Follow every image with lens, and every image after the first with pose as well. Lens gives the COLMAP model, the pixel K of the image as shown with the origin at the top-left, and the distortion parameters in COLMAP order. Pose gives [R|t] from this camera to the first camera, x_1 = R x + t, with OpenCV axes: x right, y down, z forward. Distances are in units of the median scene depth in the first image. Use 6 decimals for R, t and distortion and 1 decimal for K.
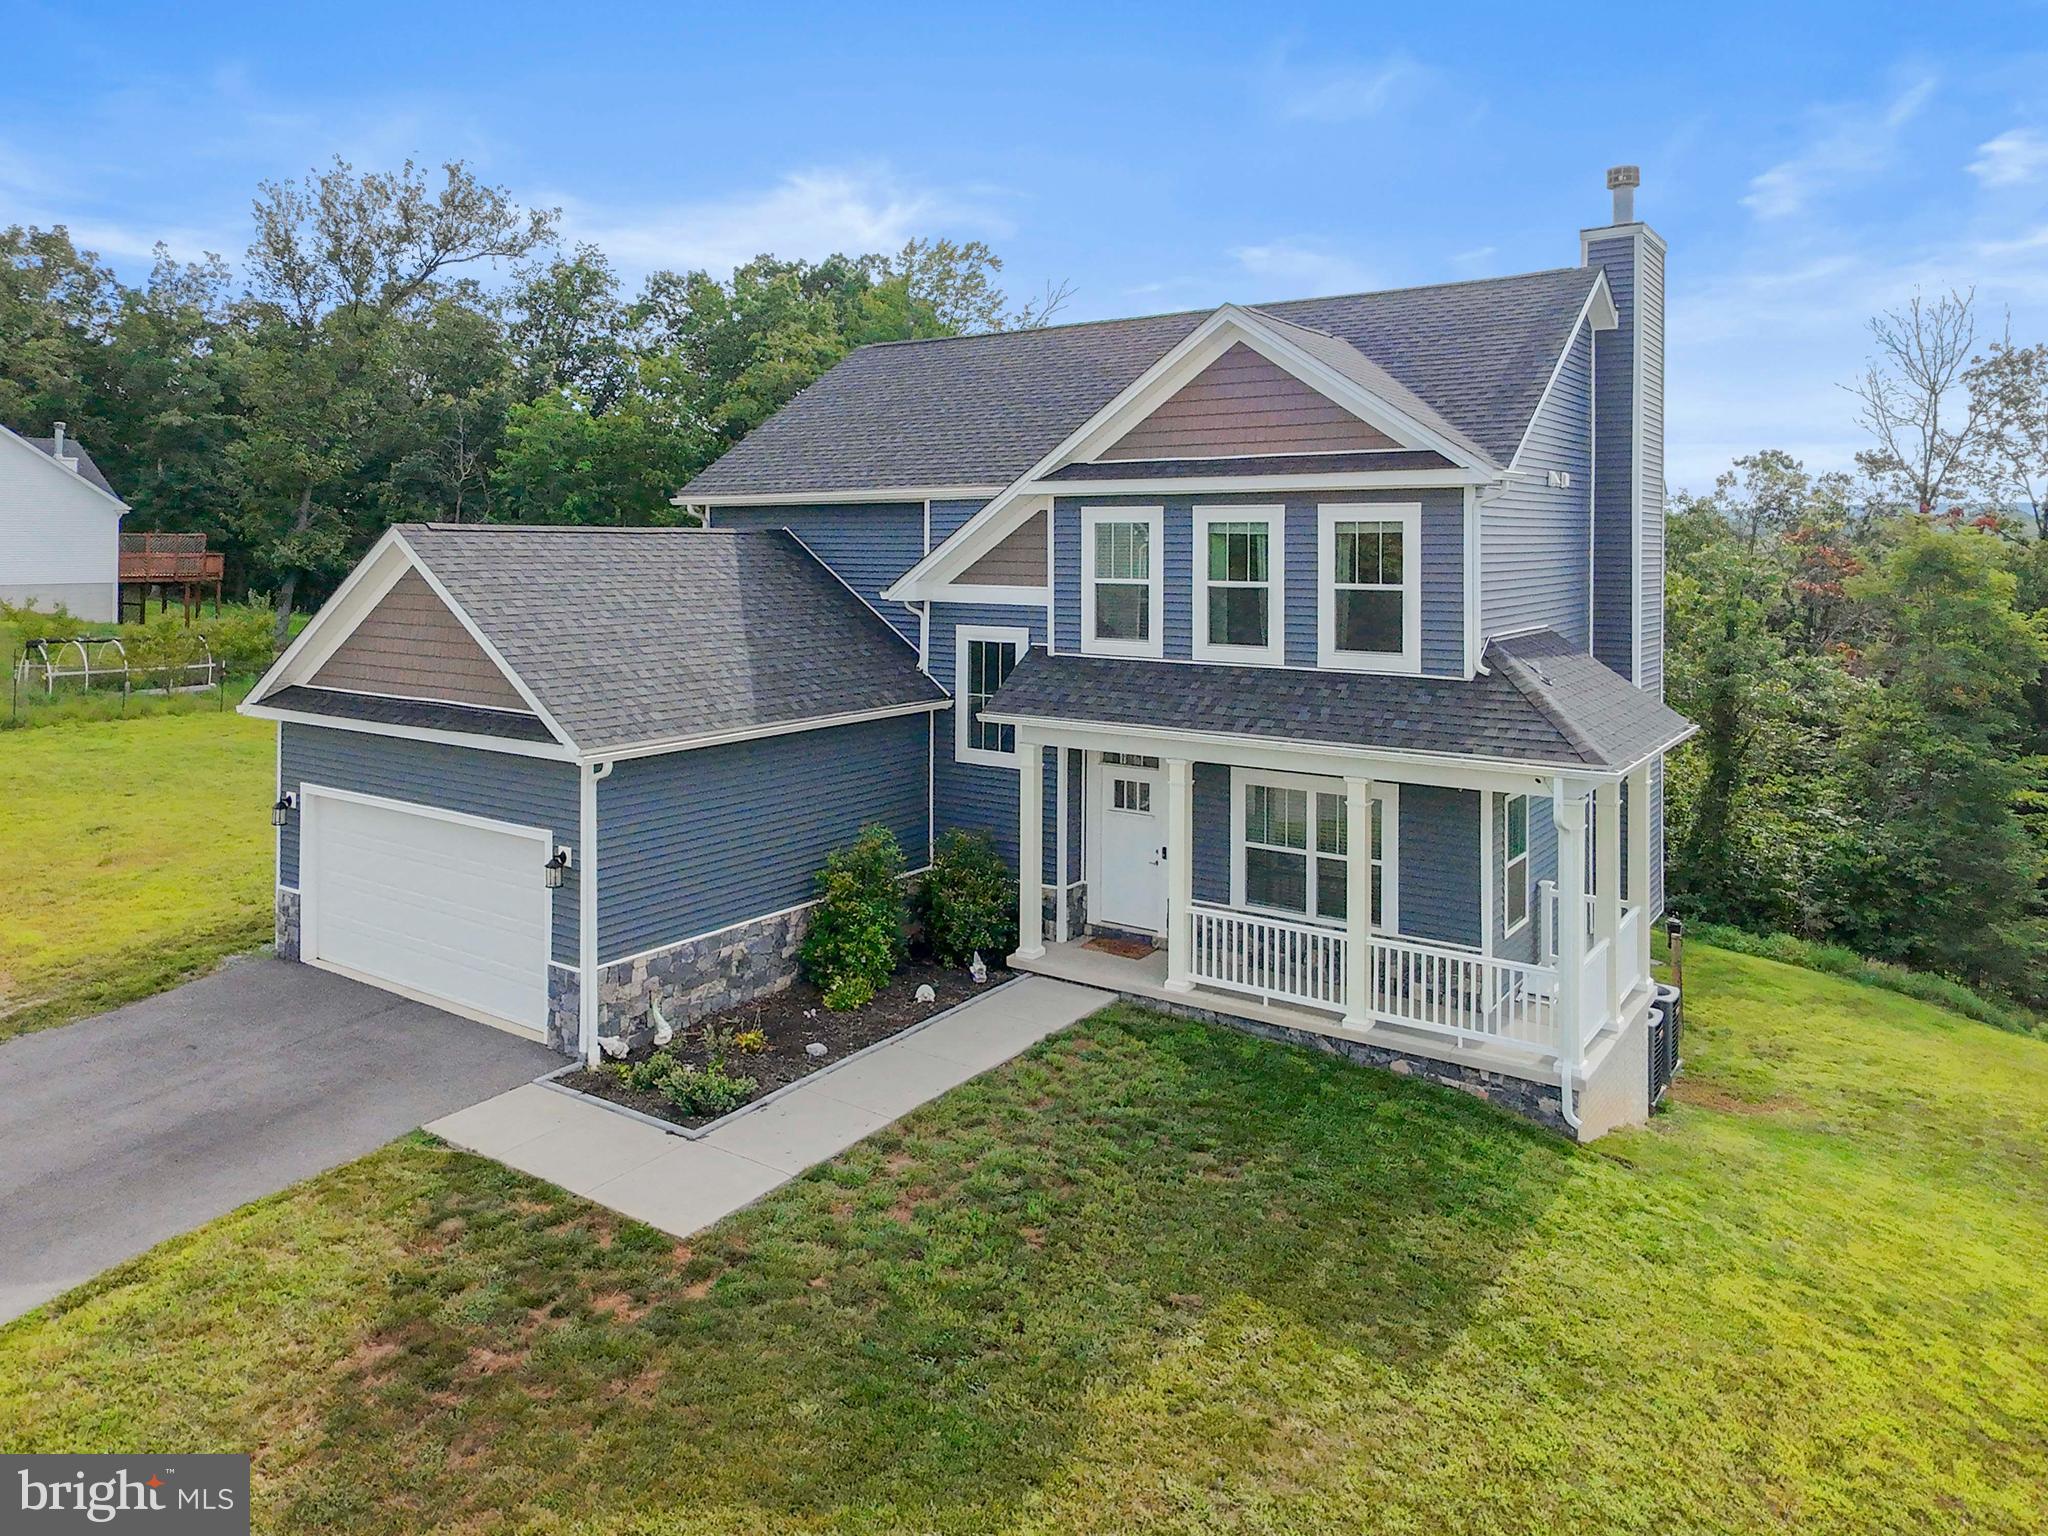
lens RADIAL K [[1390.5, 0, 1022.1], [0, 1390.5, 527.1], [0, 0, 1]] dist [0.006259, -0.004219]
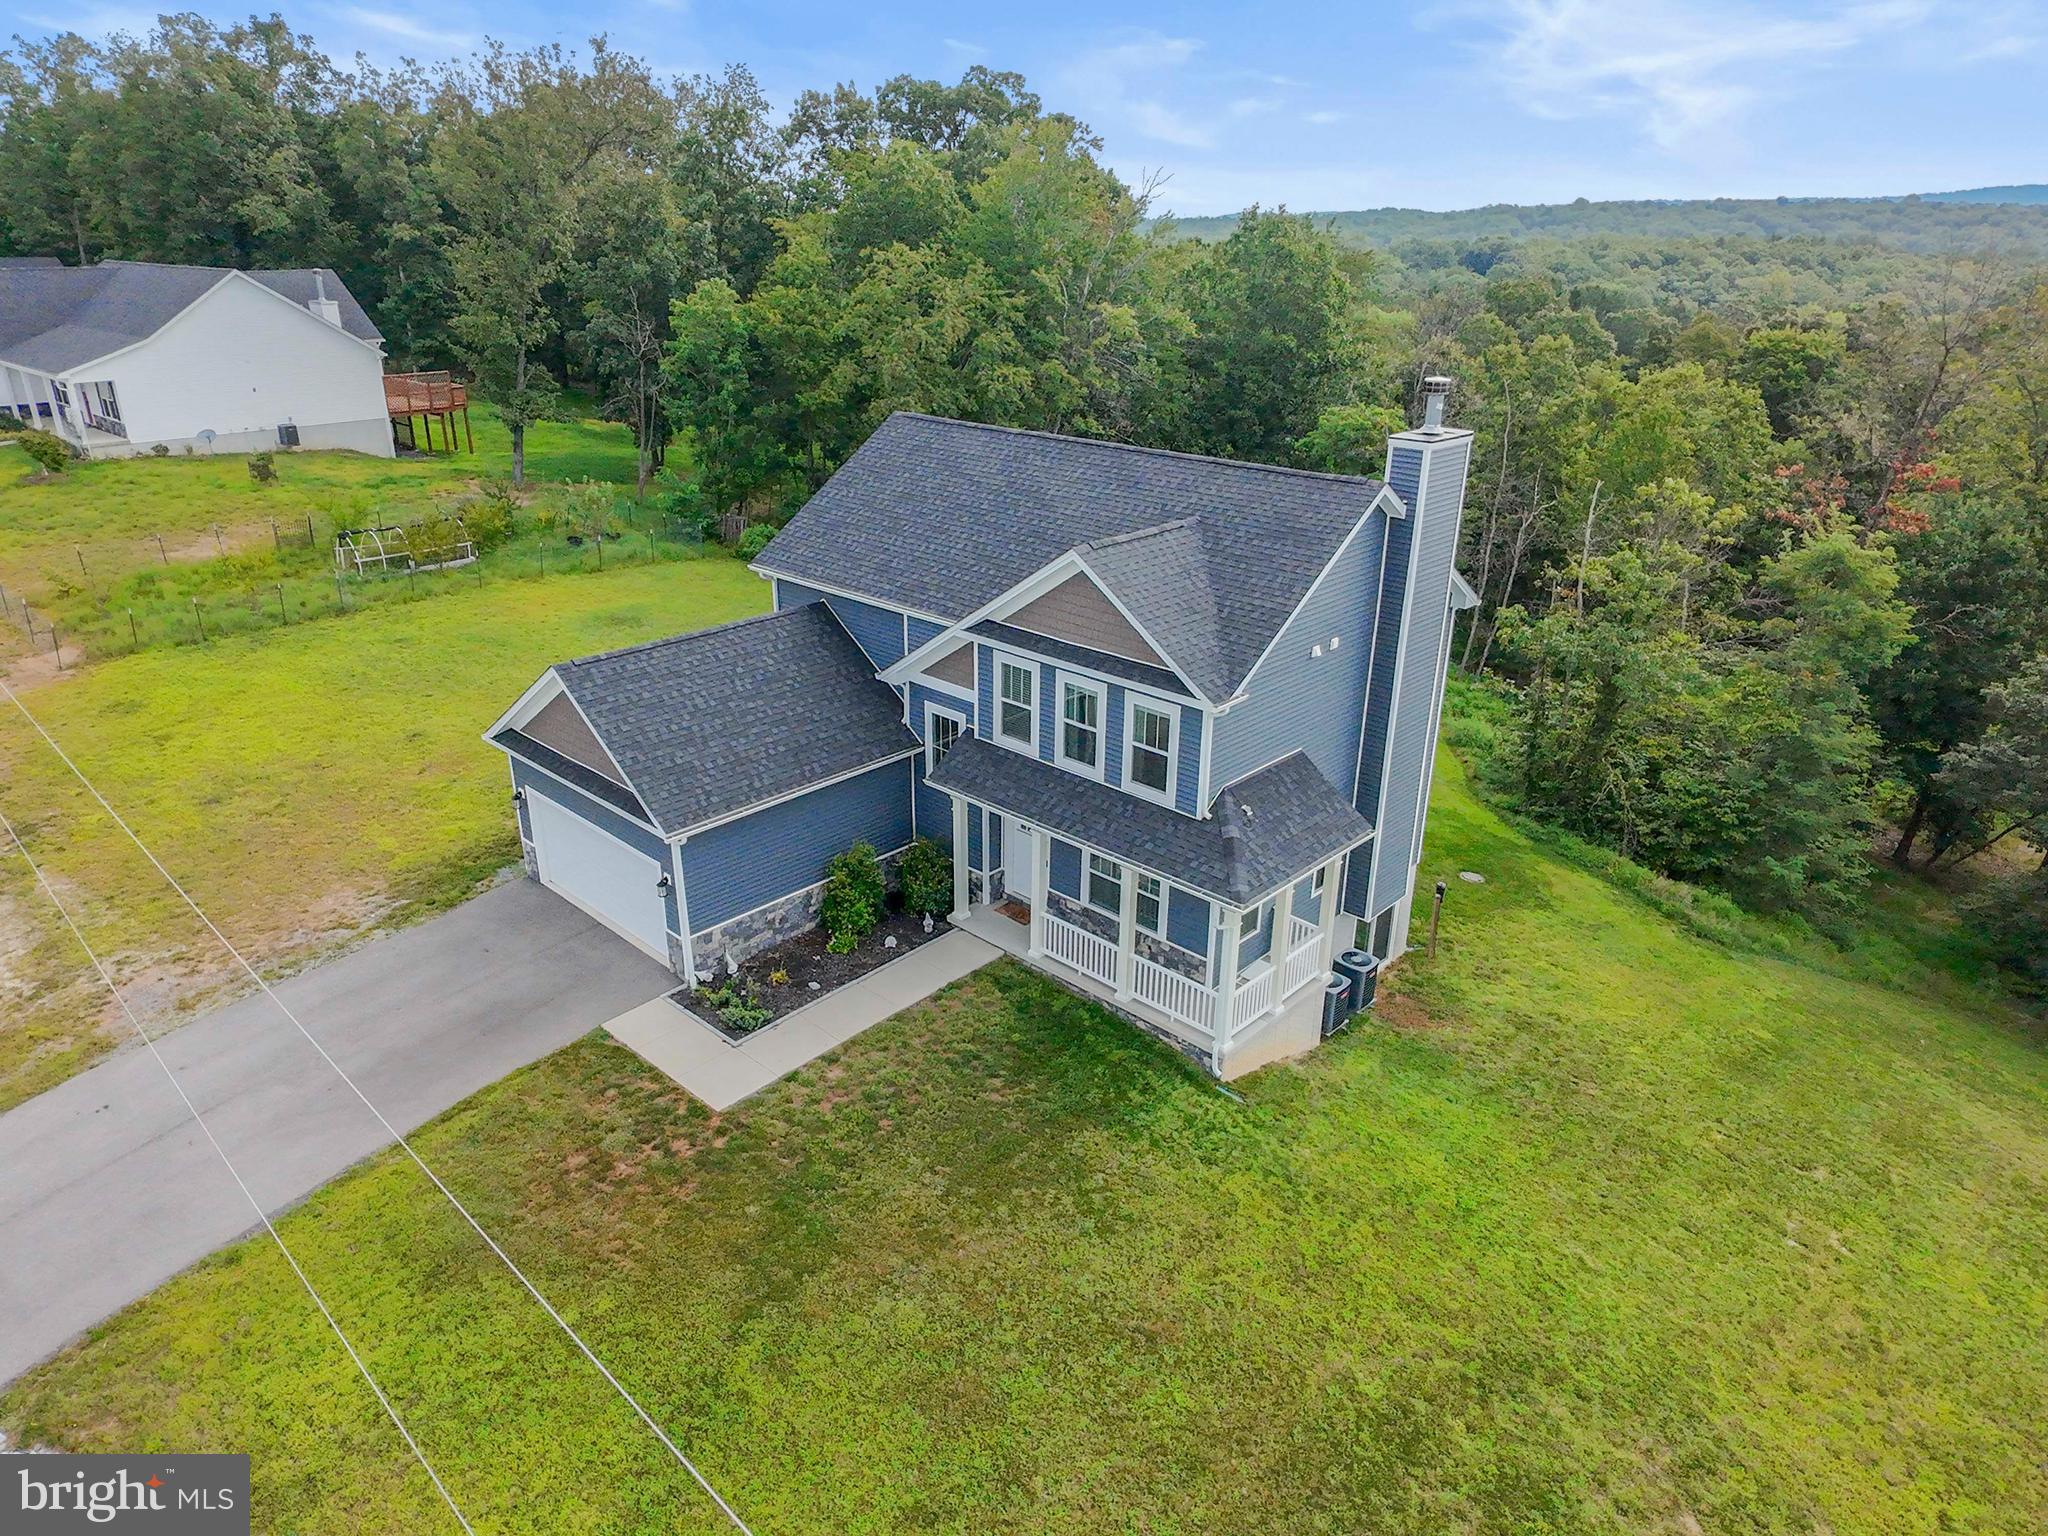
lens RADIAL K [[1314.2, 0, 1024.0], [0, 1314.2, 768.0], [0, 0, 1]] dist [0.005838, -0.002517]
pose [[0.988902, 0.061659, -0.135171, 0.316190], [-0.003187, 0.918406, 0.395627, -0.526793], [0.148536, -0.390806, 0.908410, -0.362744]]
